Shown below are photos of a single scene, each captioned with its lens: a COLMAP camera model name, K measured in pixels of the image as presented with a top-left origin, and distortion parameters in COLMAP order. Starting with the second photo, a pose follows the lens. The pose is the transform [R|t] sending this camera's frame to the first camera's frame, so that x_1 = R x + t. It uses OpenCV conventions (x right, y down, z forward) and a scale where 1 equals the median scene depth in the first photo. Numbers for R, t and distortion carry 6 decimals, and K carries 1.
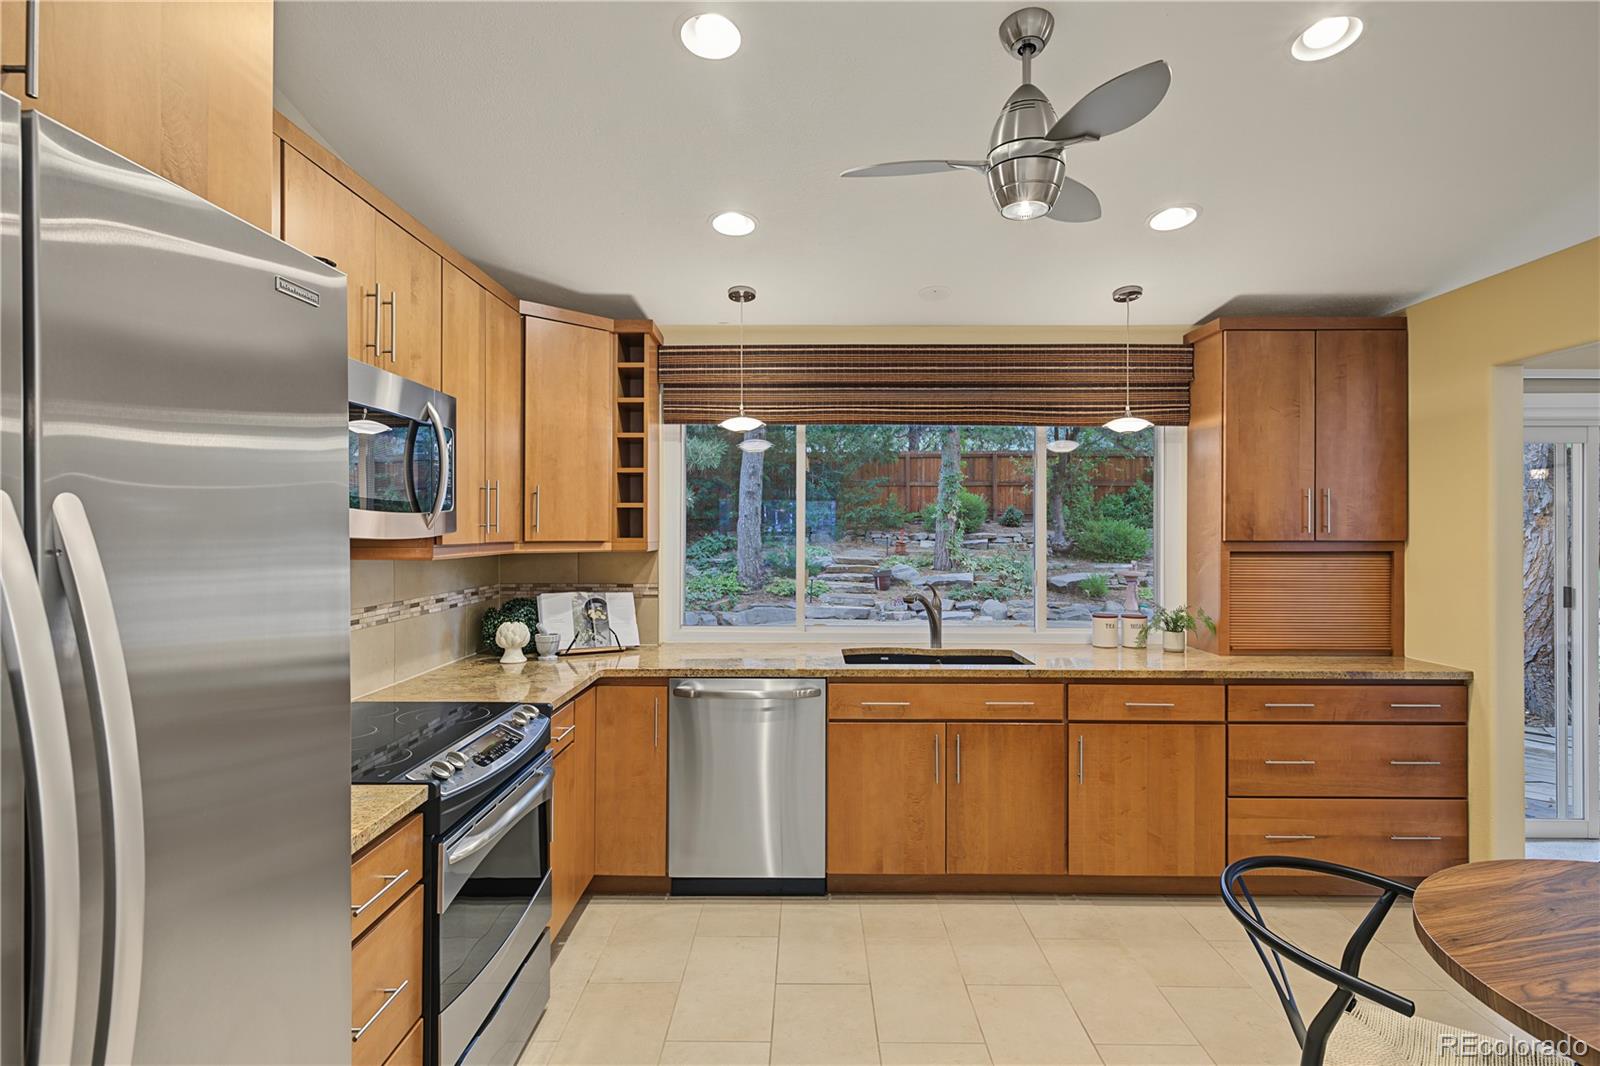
lens RADIAL K [[825.2, 0, 798.2], [0, 825.2, 526.4], [0, 0, 1]] dist [0.014214, 0.001398]
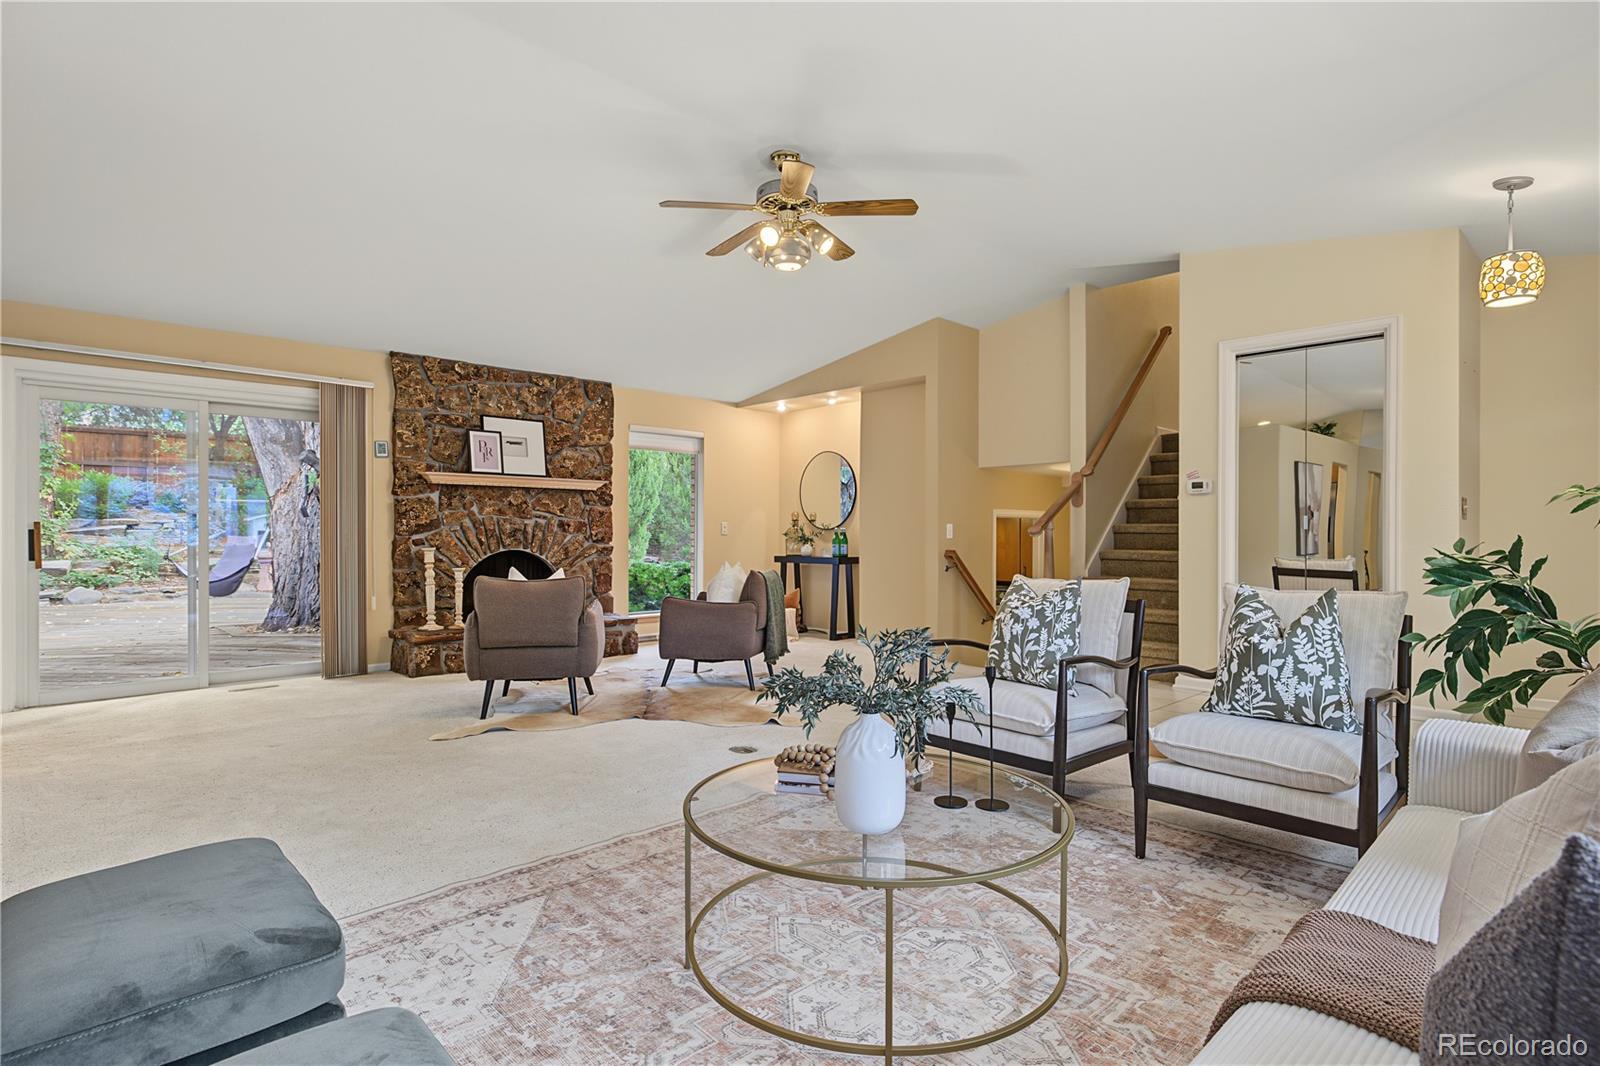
lens RADIAL K [[825.2, 0, 796.1], [0, 825.2, 528.7], [0, 0, 1]] dist [0.014214, 0.001398]
pose [[0.721947, 0.003420, 0.691940, 0.644329], [-0.001766, 0.999994, -0.003101, 0.102663], [-0.691946, 0.001017, 0.721948, -0.744040]]
